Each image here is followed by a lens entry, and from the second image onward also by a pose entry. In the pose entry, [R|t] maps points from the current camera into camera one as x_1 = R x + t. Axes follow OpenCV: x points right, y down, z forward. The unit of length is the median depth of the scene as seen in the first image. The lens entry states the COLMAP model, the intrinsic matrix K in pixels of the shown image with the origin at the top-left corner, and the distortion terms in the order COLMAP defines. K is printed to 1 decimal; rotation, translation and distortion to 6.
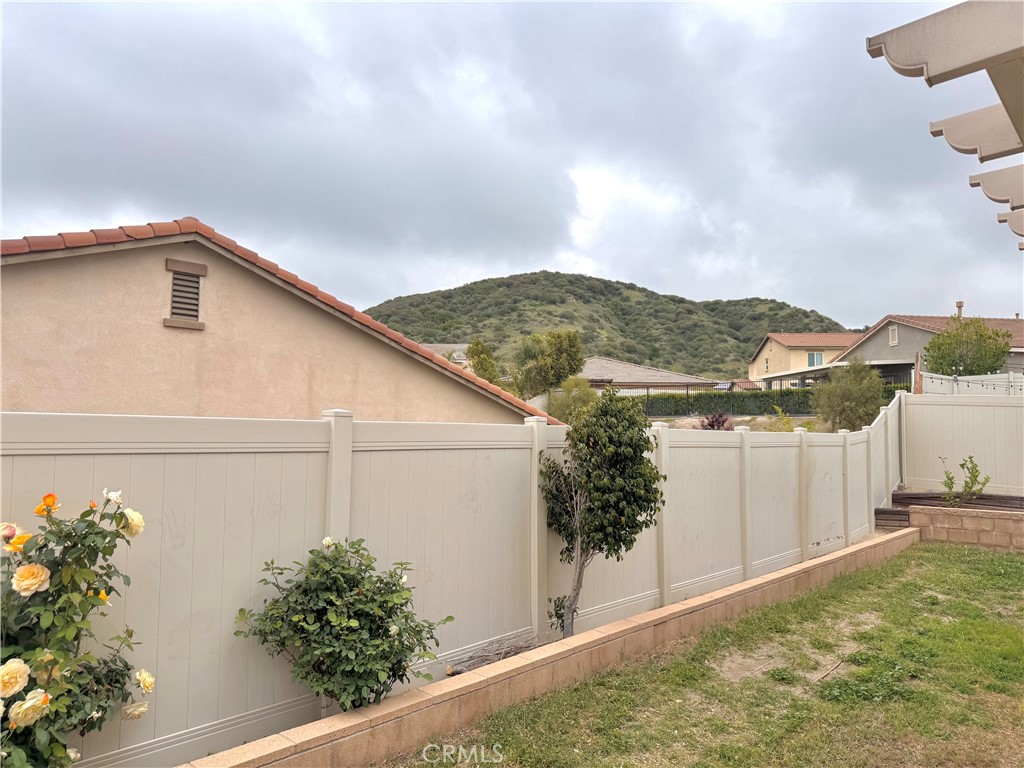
lens RADIAL K [[727.3, 0, 506.7], [0, 727.3, 385.6], [0, 0, 1]] dist [0.034672, -0.013900]
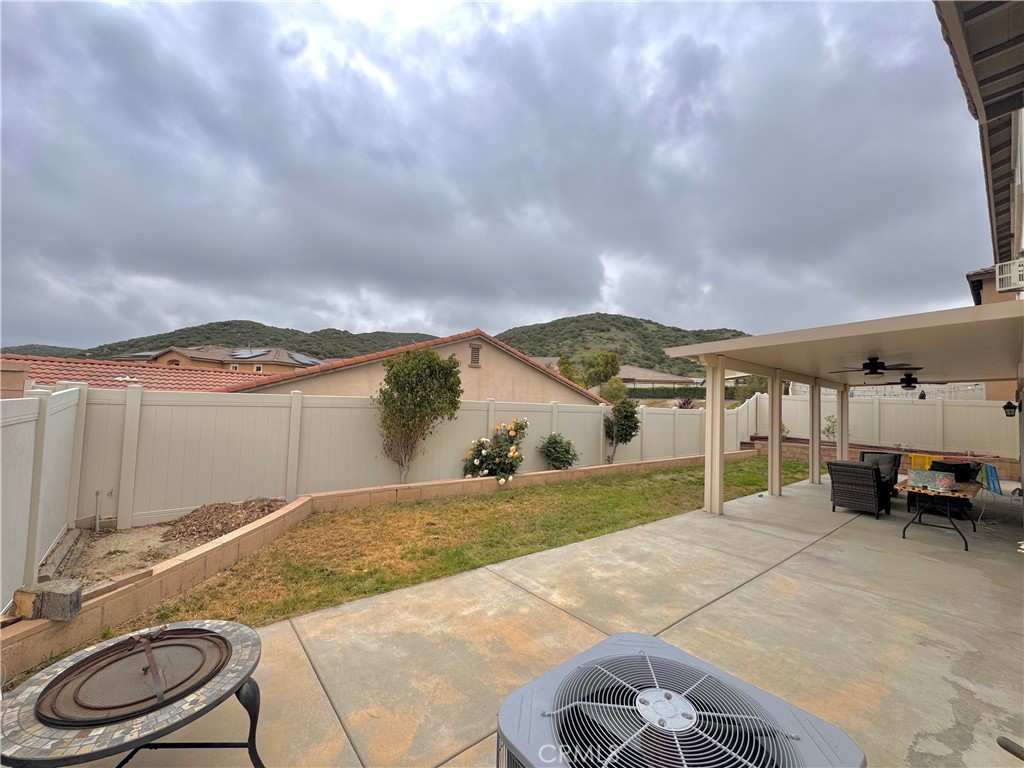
lens RADIAL K [[409.6, 0, 511.6], [0, 409.6, 383.9], [0, 0, 1]] dist [-0.001953, -0.000107]
pose [[0.988241, 0.018244, -0.151815, -0.045348], [-0.015602, 0.999706, 0.018574, -0.038191], [0.152109, -0.015987, 0.988234, -0.475390]]
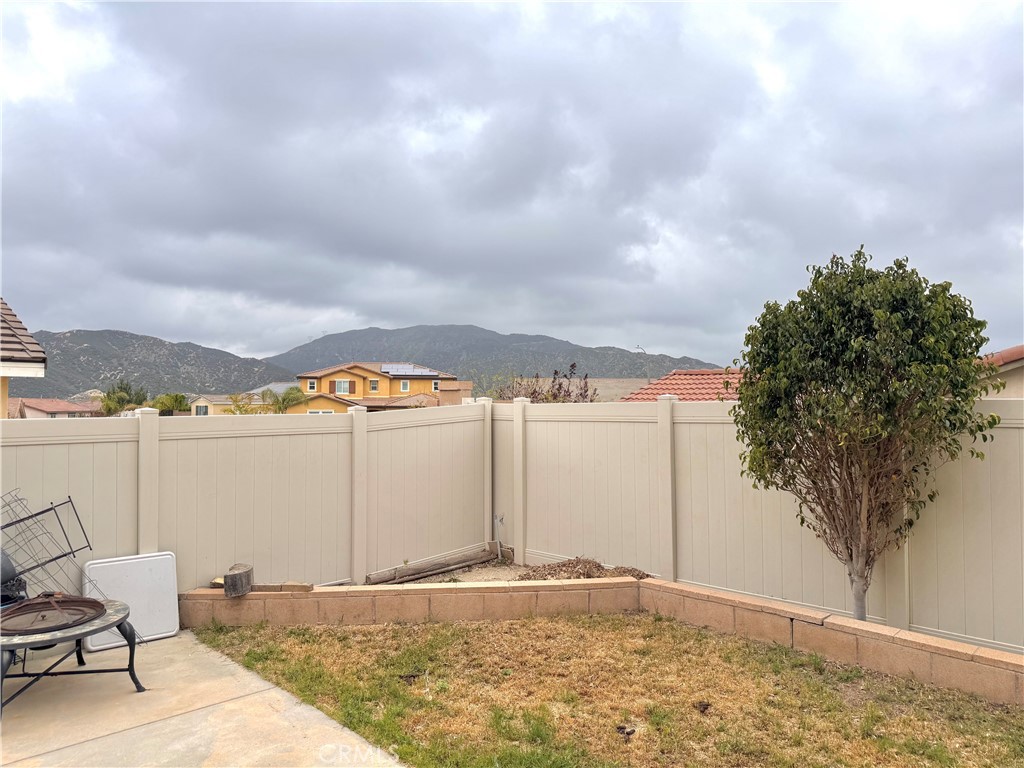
lens RADIAL K [[727.3, 0, 507.7], [0, 727.3, 385.1], [0, 0, 1]] dist [0.034672, -0.013900]
pose [[-0.077931, -0.037759, -0.996243, 0.148134], [0.067468, 0.996792, -0.043057, -0.006153], [0.994673, -0.070571, -0.075134, -0.071107]]
